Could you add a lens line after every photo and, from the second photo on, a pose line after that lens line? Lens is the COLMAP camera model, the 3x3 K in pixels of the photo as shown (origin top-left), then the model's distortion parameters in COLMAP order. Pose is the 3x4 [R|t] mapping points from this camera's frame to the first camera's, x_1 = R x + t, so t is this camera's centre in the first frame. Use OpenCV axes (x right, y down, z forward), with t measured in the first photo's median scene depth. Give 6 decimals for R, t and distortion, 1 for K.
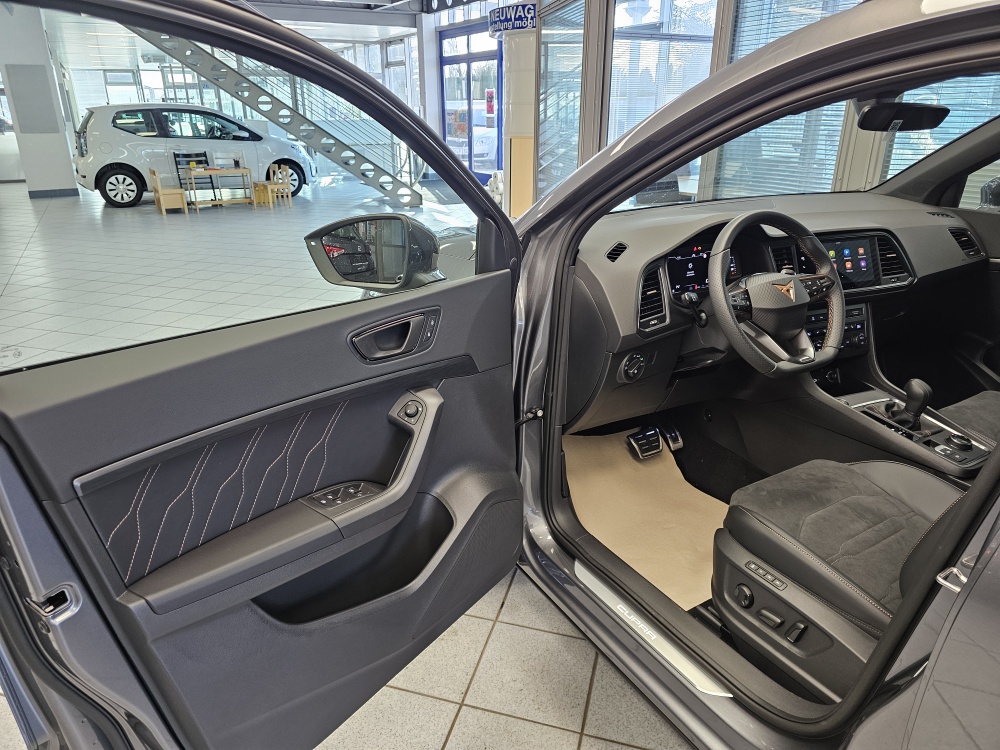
lens RADIAL K [[680.5, 0, 490.4], [0, 680.5, 370.5], [0, 0, 1]] dist [0.062749, -0.053040]
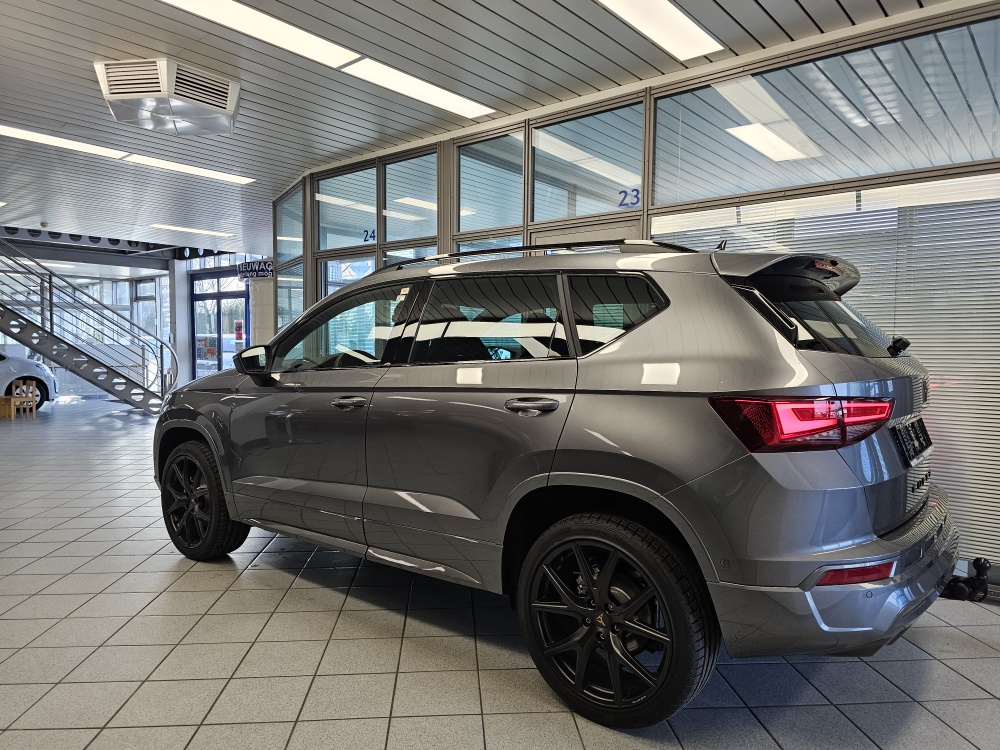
lens RADIAL K [[680.5, 0, 490.4], [0, 680.5, 370.5], [0, 0, 1]] dist [0.062749, -0.053040]
pose [[0.938636, -0.003651, 0.344889, -0.001232], [0.114174, 0.946857, -0.300708, 0.066501], [-0.325463, 0.321633, 0.889172, -0.140608]]
